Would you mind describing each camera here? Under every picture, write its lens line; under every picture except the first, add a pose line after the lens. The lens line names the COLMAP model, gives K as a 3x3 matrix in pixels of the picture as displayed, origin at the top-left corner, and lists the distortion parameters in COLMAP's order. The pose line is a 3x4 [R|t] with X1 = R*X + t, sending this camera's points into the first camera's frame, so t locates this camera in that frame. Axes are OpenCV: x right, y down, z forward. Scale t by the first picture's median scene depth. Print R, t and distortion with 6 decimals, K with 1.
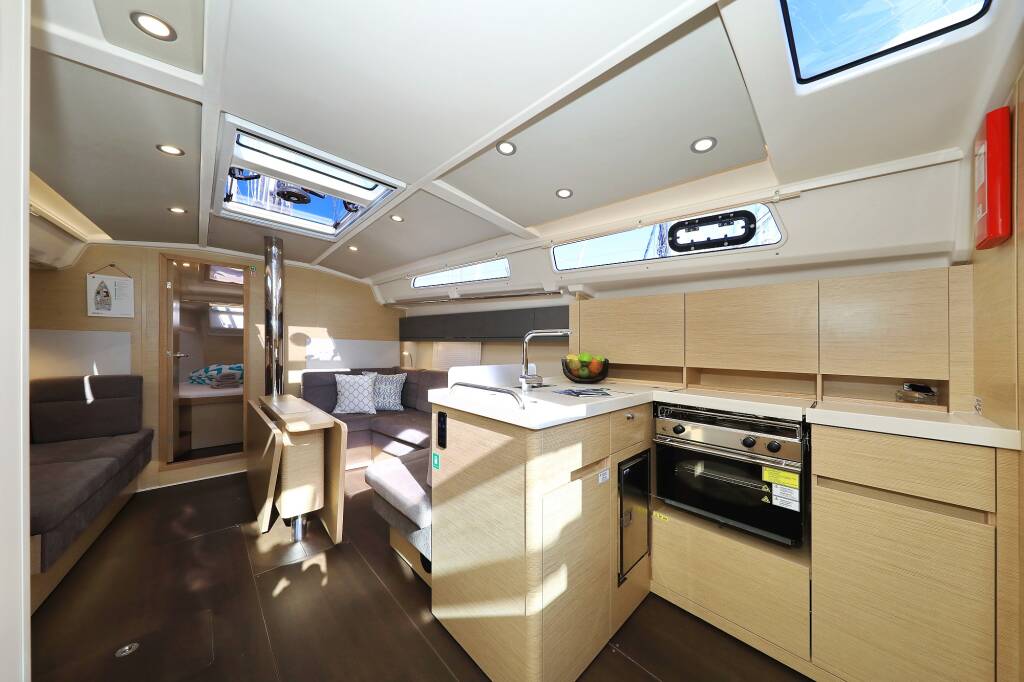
lens RADIAL K [[326.5, 0, 508.7], [0, 326.5, 344.4], [0, 0, 1]] dist [-0.000238, -0.000004]
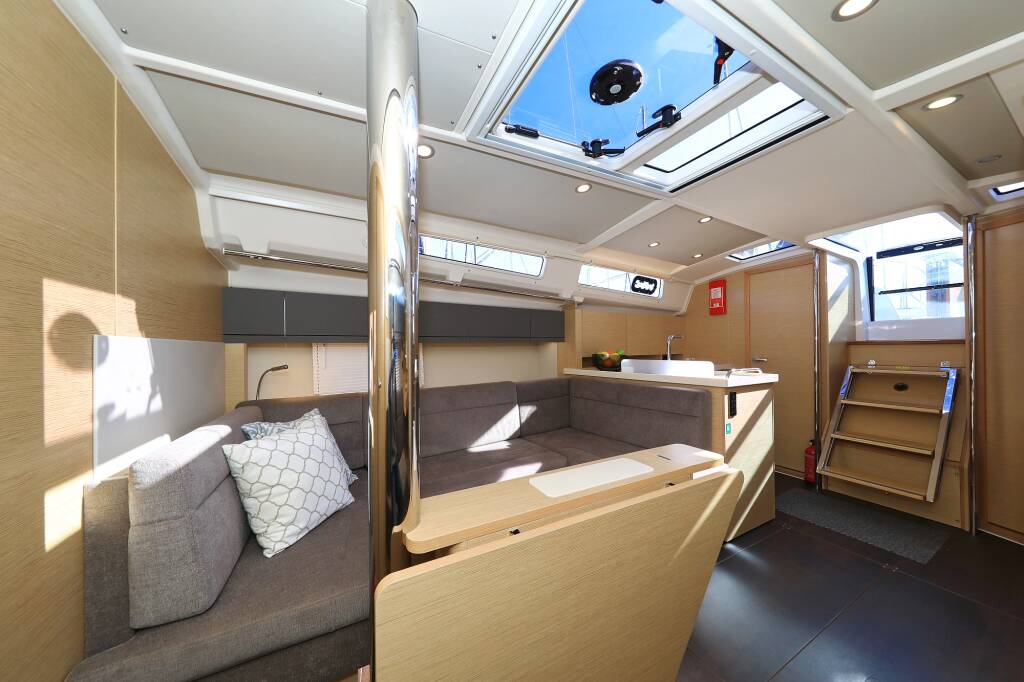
lens RADIAL K [[326.5, 0, 516.3], [0, 326.5, 336.3], [0, 0, 1]] dist [-0.000238, -0.000004]
pose [[0.266352, 0.003956, 0.963868, -1.396753], [0.006855, 0.999959, -0.005998, -0.028497], [-0.963851, 0.008205, 0.266314, 1.153948]]
